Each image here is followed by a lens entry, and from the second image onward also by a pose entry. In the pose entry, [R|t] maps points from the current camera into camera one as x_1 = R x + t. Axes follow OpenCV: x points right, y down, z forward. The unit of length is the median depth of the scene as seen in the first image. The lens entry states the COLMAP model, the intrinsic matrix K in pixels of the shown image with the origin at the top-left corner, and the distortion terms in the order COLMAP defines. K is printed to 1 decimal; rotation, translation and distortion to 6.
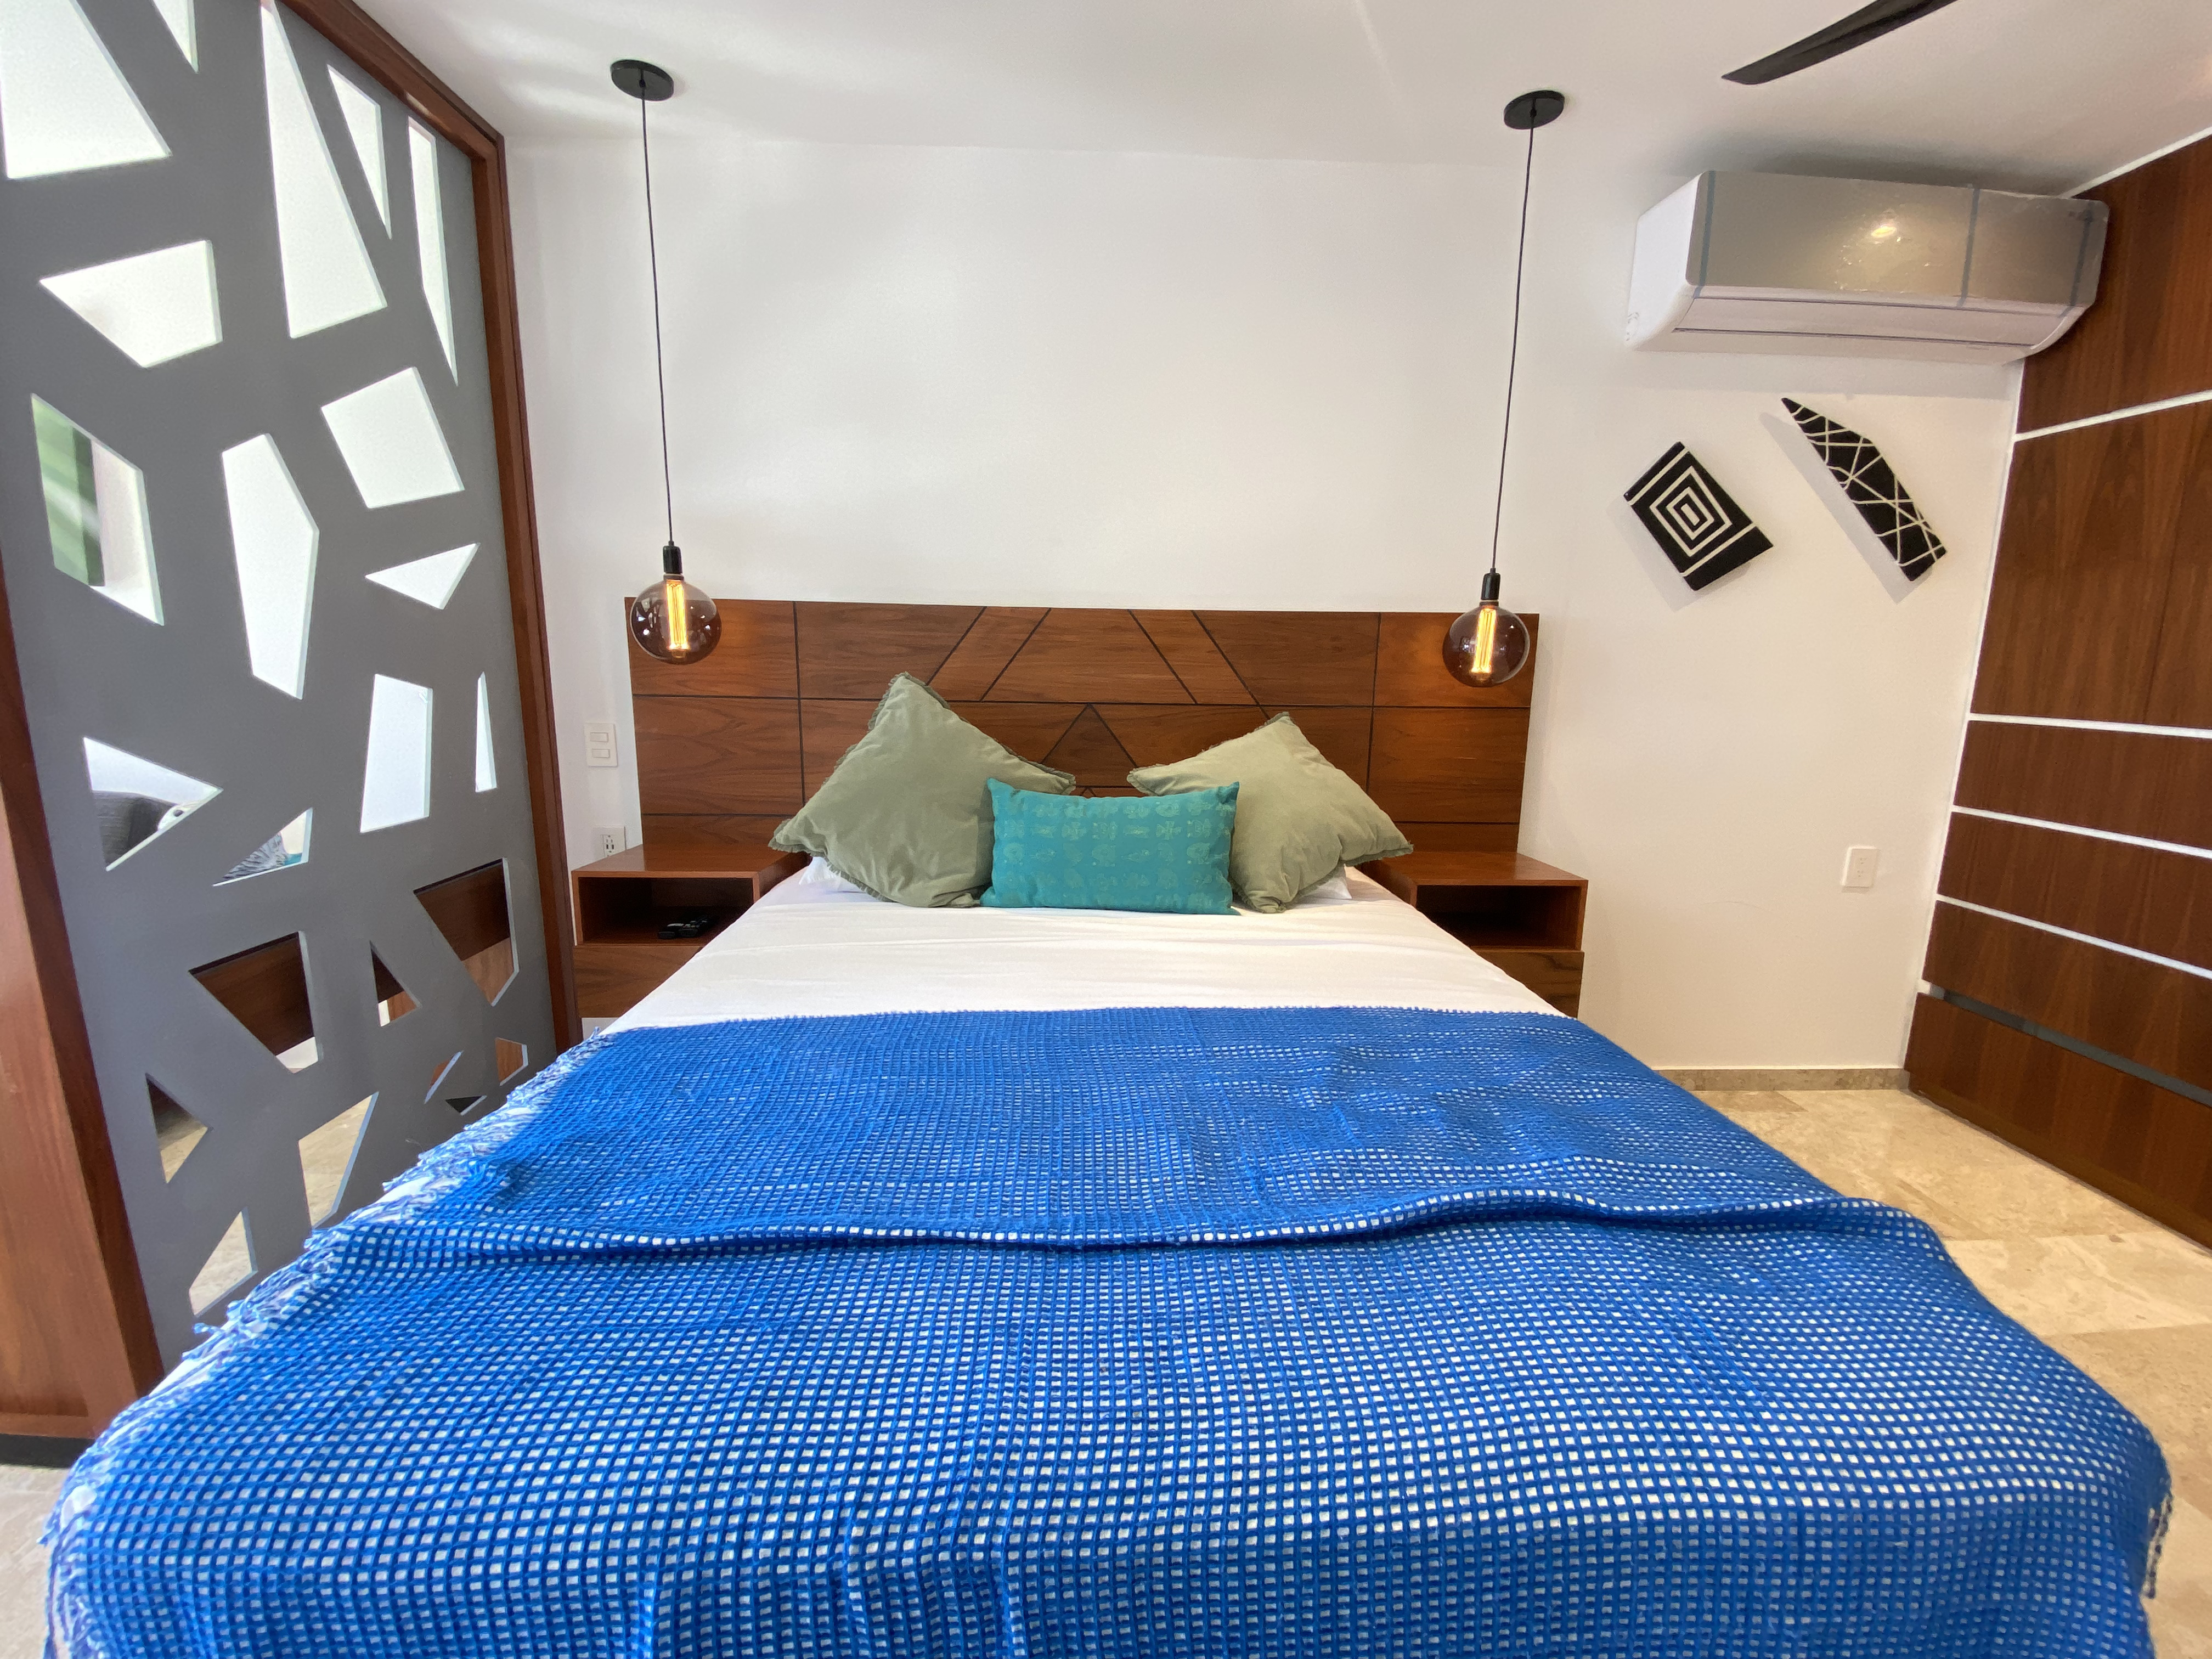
lens RADIAL K [[897.8, 0, 1095.6], [0, 897.8, 832.2], [0, 0, 1]] dist [-0.000978, -0.009920]
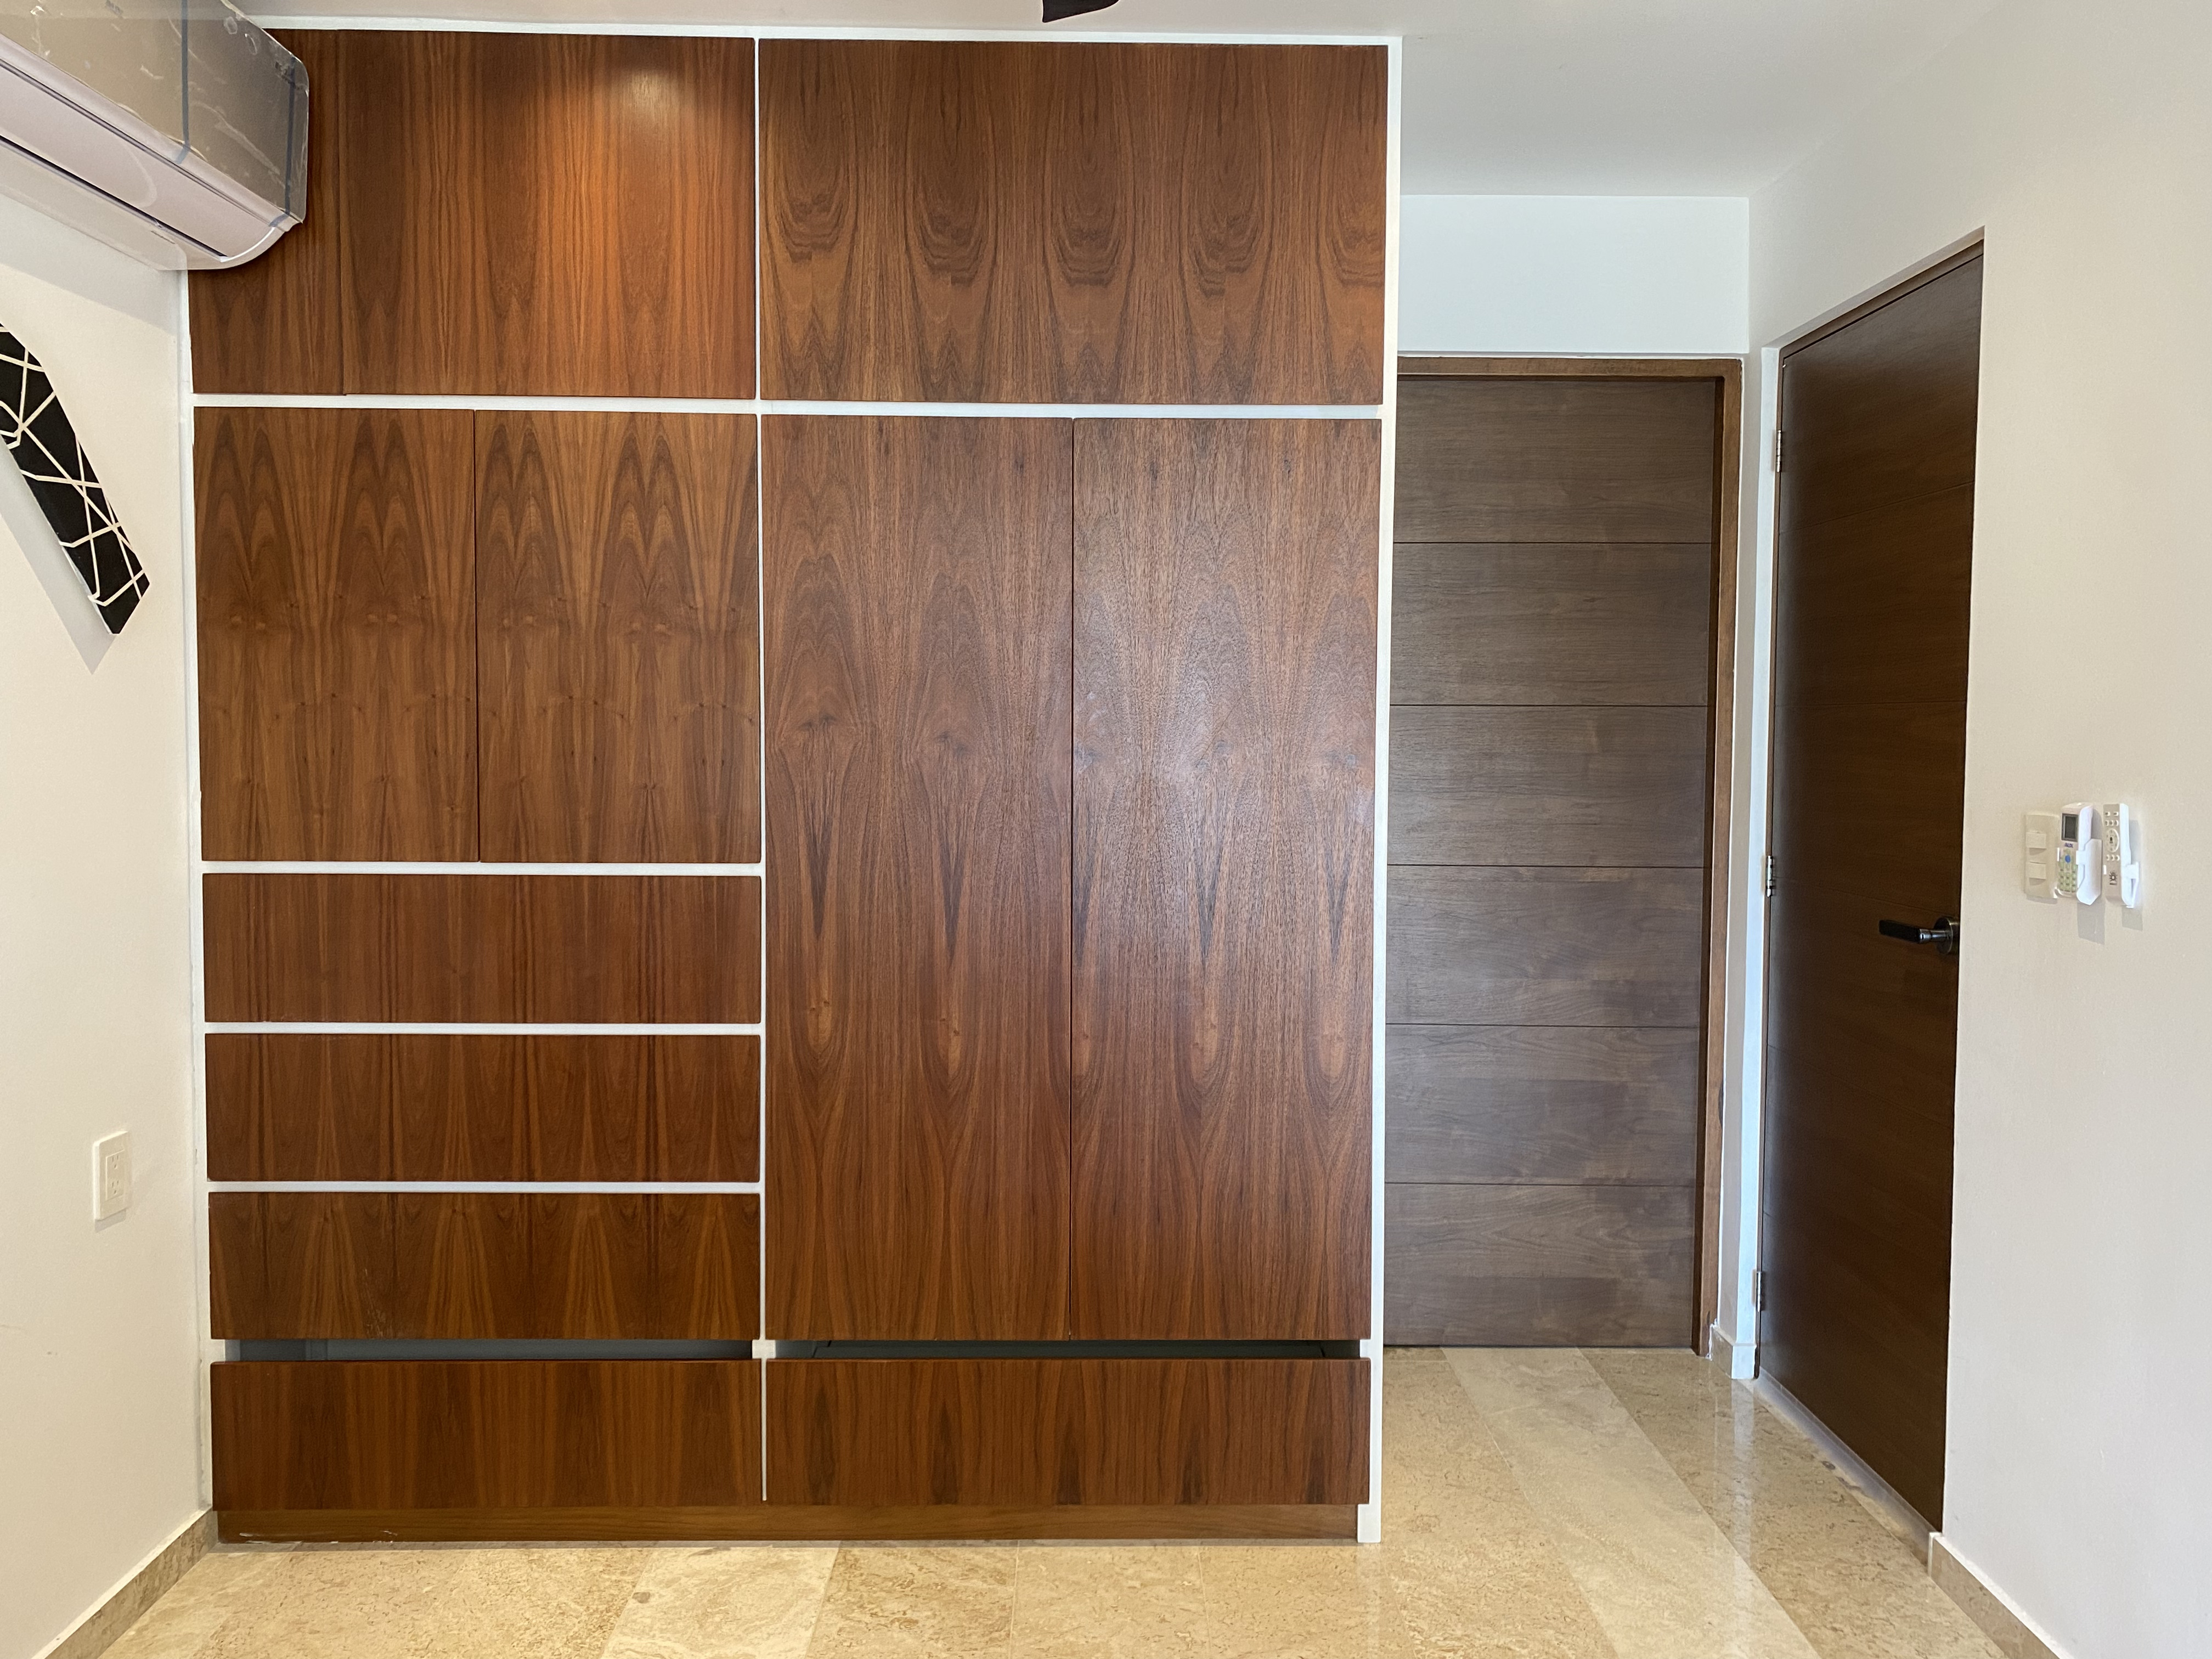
lens RADIAL K [[1709.4, 0, 1105.5], [0, 1709.4, 818.7], [0, 0, 1]] dist [0.033694, -0.000416]
pose [[0.011684, -0.068985, 0.997549, -0.128182], [0.172510, 0.982798, 0.065944, -0.142209], [-0.984938, 0.171317, 0.023383, 0.418193]]
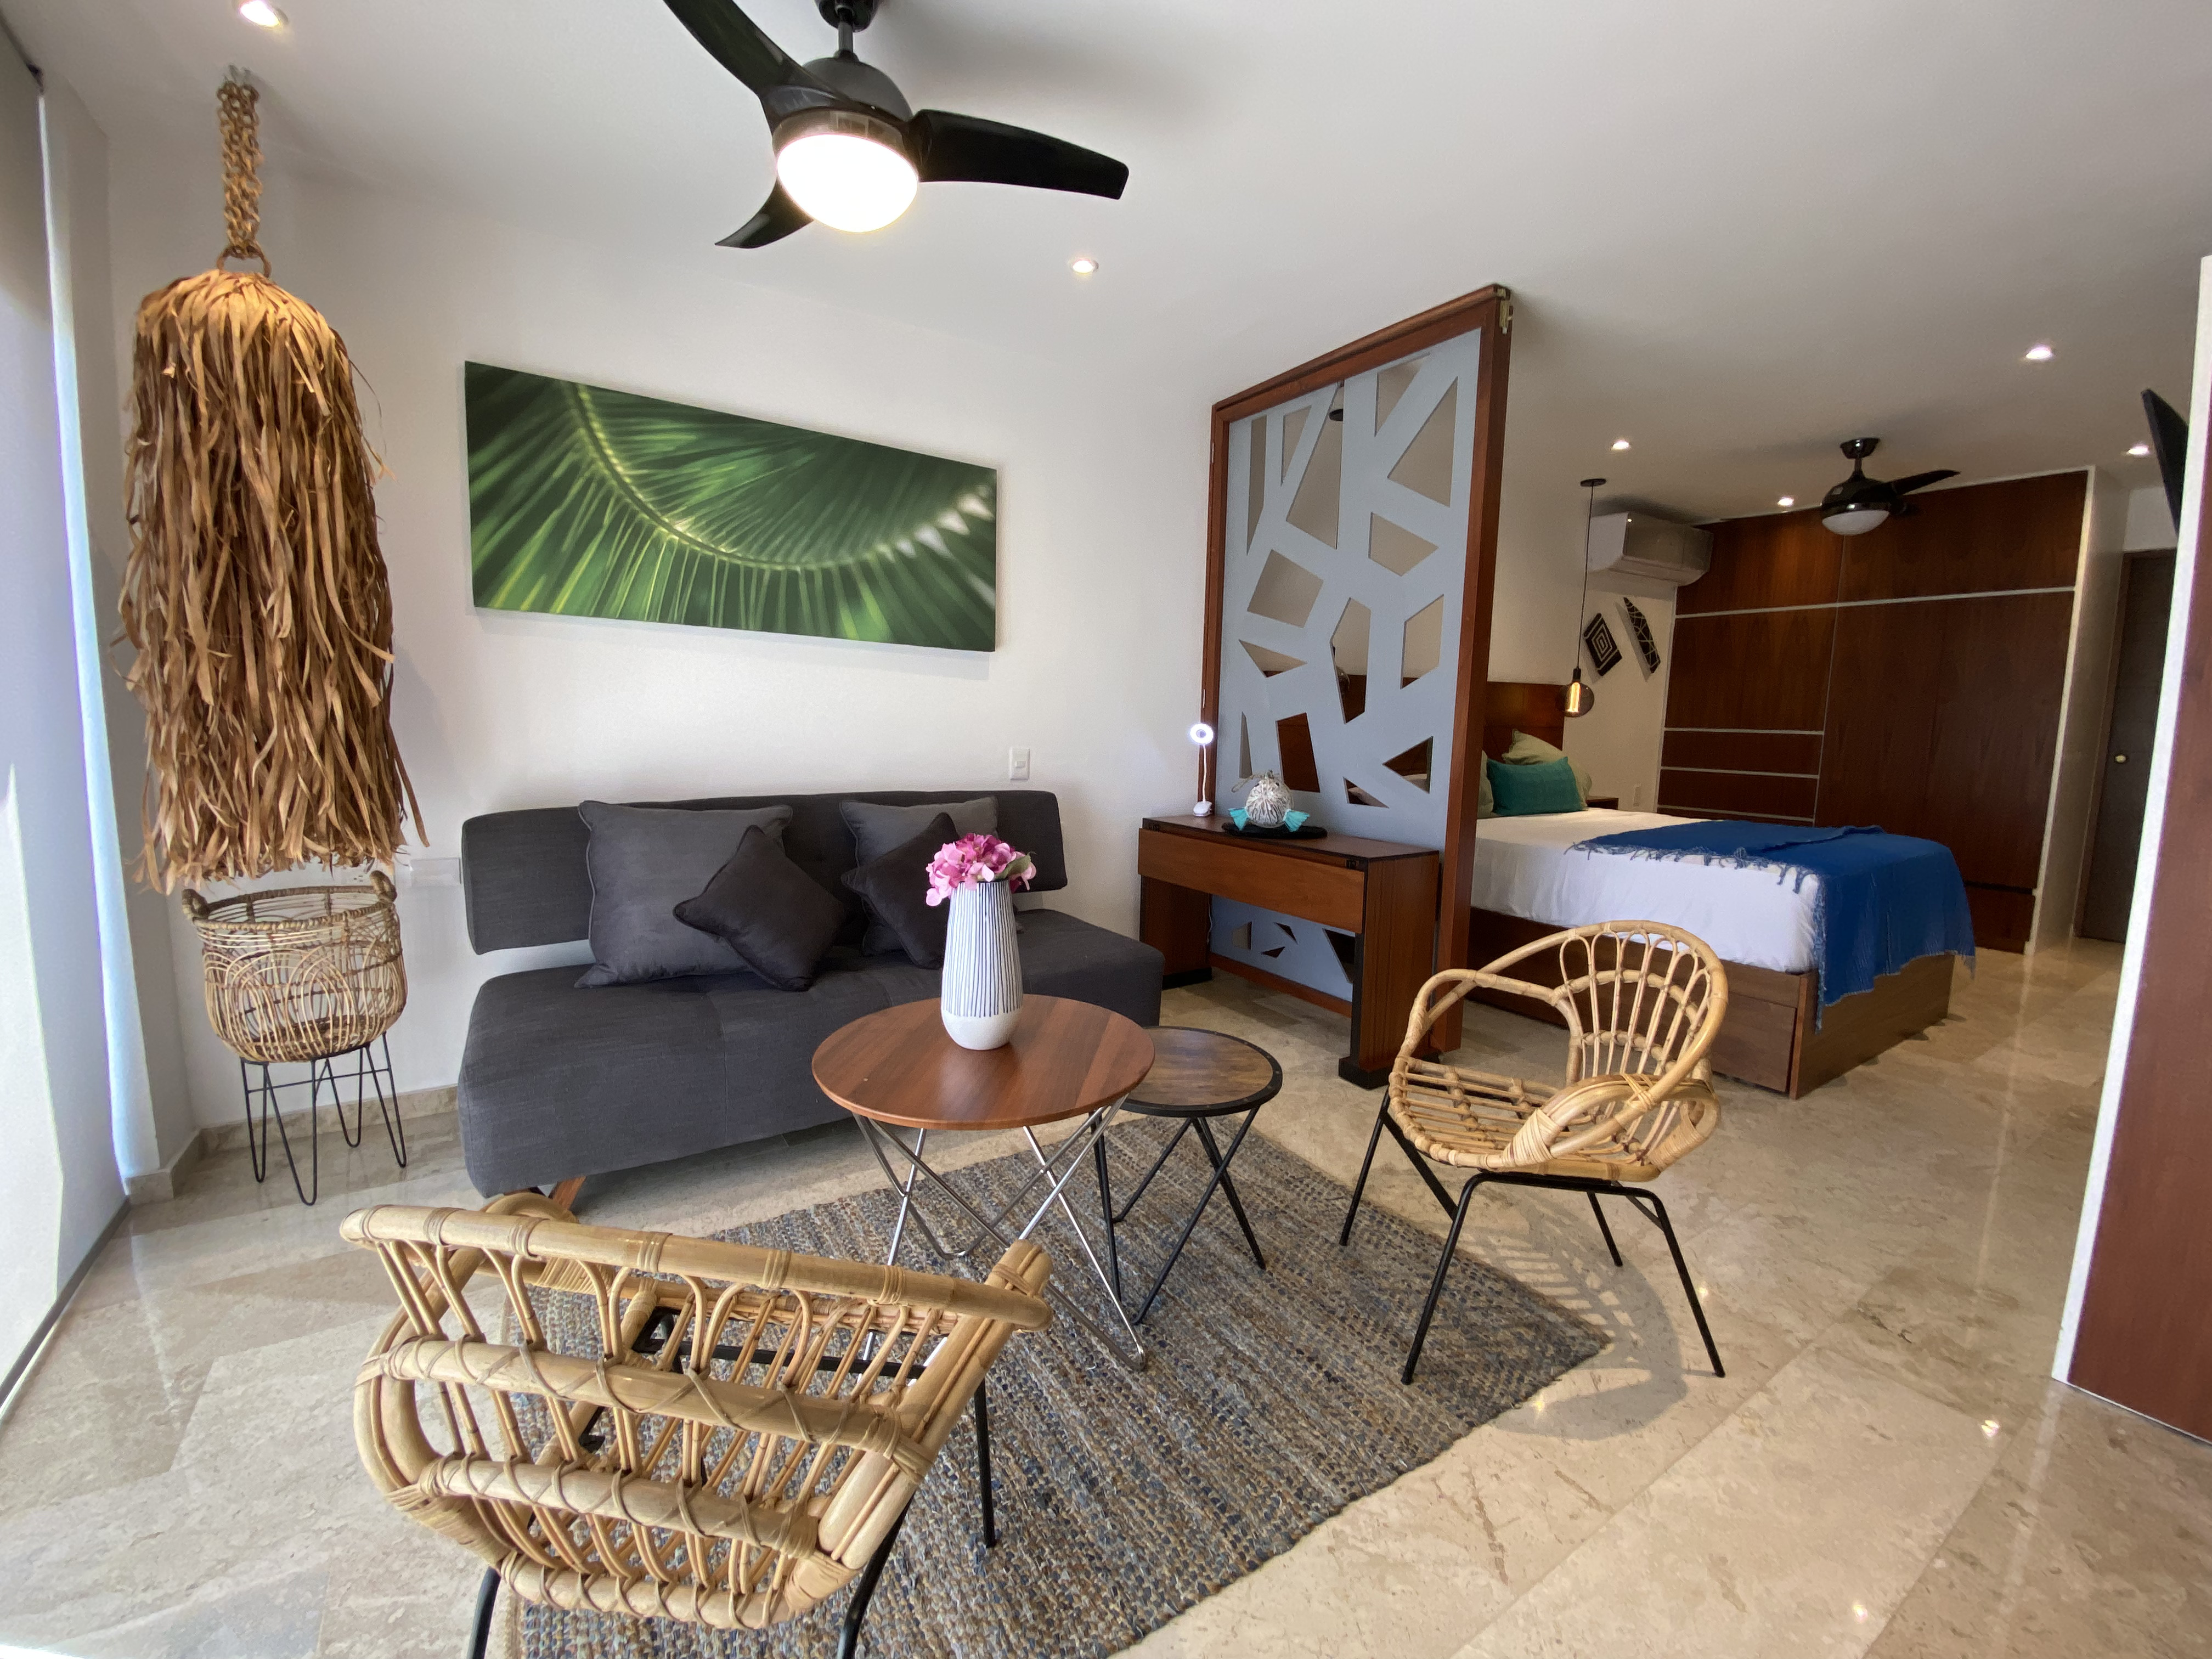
lens RADIAL K [[897.8, 0, 1094.9], [0, 897.8, 832.0], [0, 0, 1]] dist [-0.000978, -0.009920]
pose [[0.855560, -0.065095, 0.513596, -1.705842], [0.087675, 0.995952, -0.019821, 0.063626], [-0.510226, 0.061988, 0.857803, -0.298955]]
